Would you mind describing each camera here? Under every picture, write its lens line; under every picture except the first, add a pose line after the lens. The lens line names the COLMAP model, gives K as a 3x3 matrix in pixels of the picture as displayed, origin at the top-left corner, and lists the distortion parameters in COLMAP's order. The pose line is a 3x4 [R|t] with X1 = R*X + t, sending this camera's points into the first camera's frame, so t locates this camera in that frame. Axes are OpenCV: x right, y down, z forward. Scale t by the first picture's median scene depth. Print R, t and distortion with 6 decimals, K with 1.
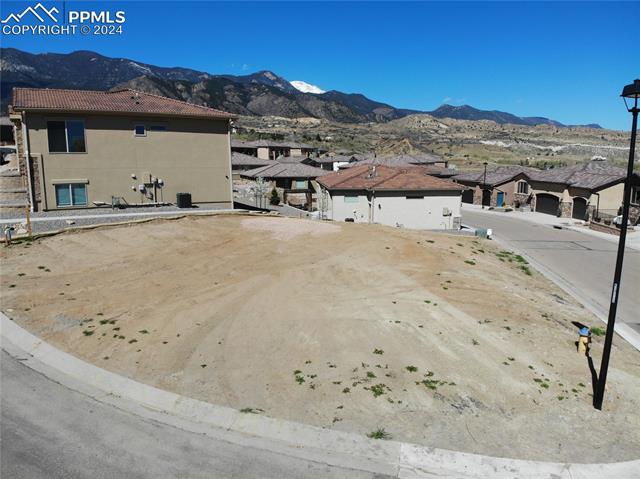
lens RADIAL K [[462.6, 0, 317.9], [0, 462.6, 245.4], [0, 0, 1]] dist [0.126589, -0.287870]
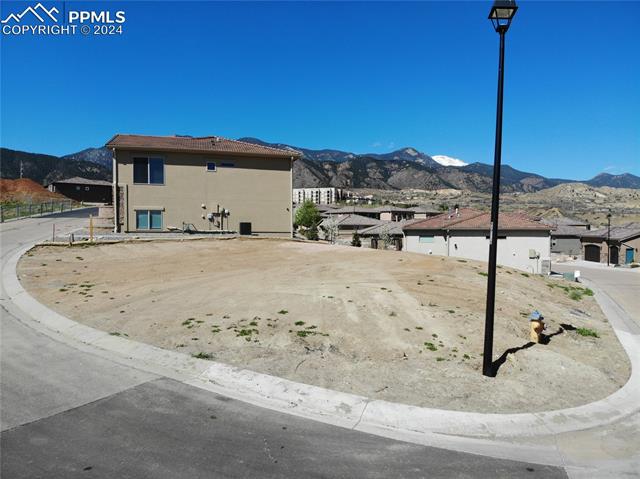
lens RADIAL K [[459.8, 0, 318.9], [0, 459.8, 247.3], [0, 0, 1]] dist [0.130149, -0.279752]
pose [[0.956646, 0.010853, -0.291052, 0.104816], [-0.053895, 0.988644, -0.140277, 0.048299], [0.286224, 0.149881, 0.946367, 0.015379]]
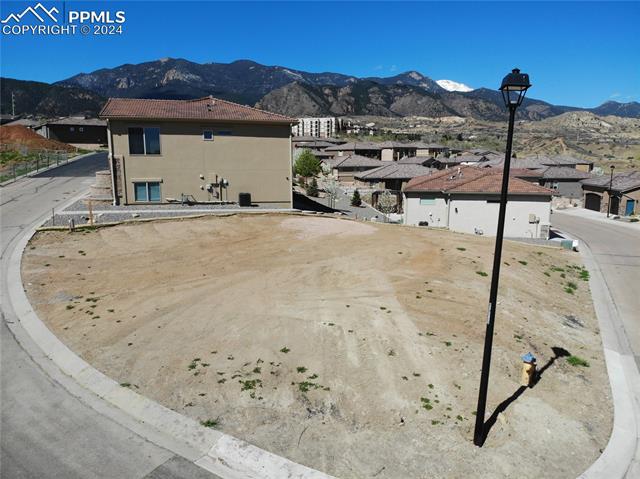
lens RADIAL K [[459.8, 0, 318.9], [0, 459.8, 247.3], [0, 0, 1]] dist [0.130149, -0.279752]
pose [[0.956895, 0.054127, -0.285347, 0.103126], [-0.053358, 0.998521, 0.010475, -0.002844], [0.285492, 0.005202, 0.958367, 0.009166]]
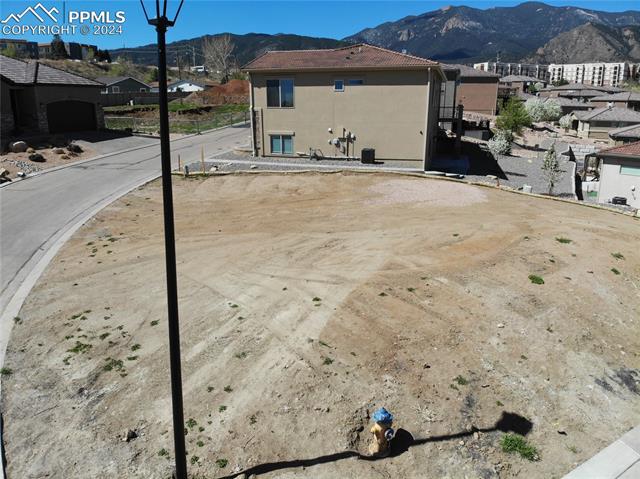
lens RADIAL K [[458.3, 0, 322.3], [0, 458.3, 249.7], [0, 0, 1]] dist [0.063105, -0.149272]
pose [[0.667065, 0.211918, -0.714223, 0.213913], [-0.134873, 0.977200, 0.163978, -0.025101], [0.732689, -0.013055, 0.680438, 0.131686]]
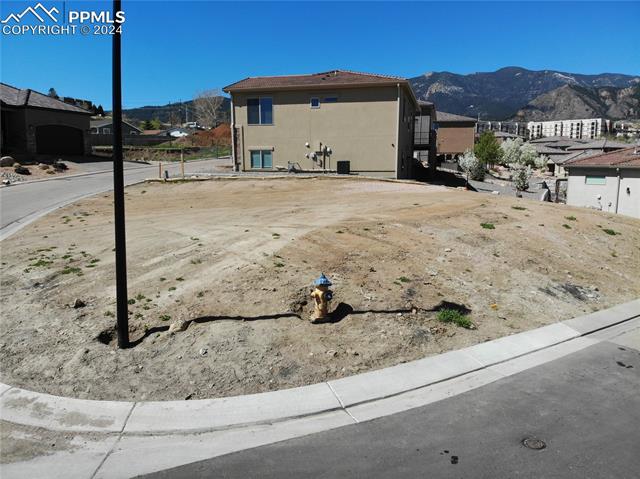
lens RADIAL K [[458.1, 0, 321.5], [0, 458.1, 247.4], [0, 0, 1]] dist [0.109871, -0.232226]
pose [[0.682345, 0.119710, -0.721162, 0.241815], [-0.134571, 0.990211, 0.037043, 0.027906], [0.718537, 0.071771, 0.691775, 0.136310]]
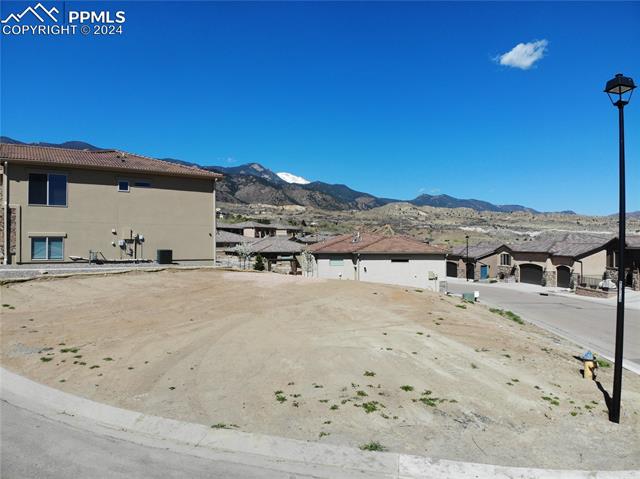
lens RADIAL K [[462.6, 0, 317.9], [0, 462.6, 245.4], [0, 0, 1]] dist [0.126589, -0.287870]
pose [[0.999487, -0.001779, 0.031969, 0.000454], [0.007554, 0.983372, -0.181445, 0.031705], [-0.031115, 0.181594, 0.982881, 0.015647]]
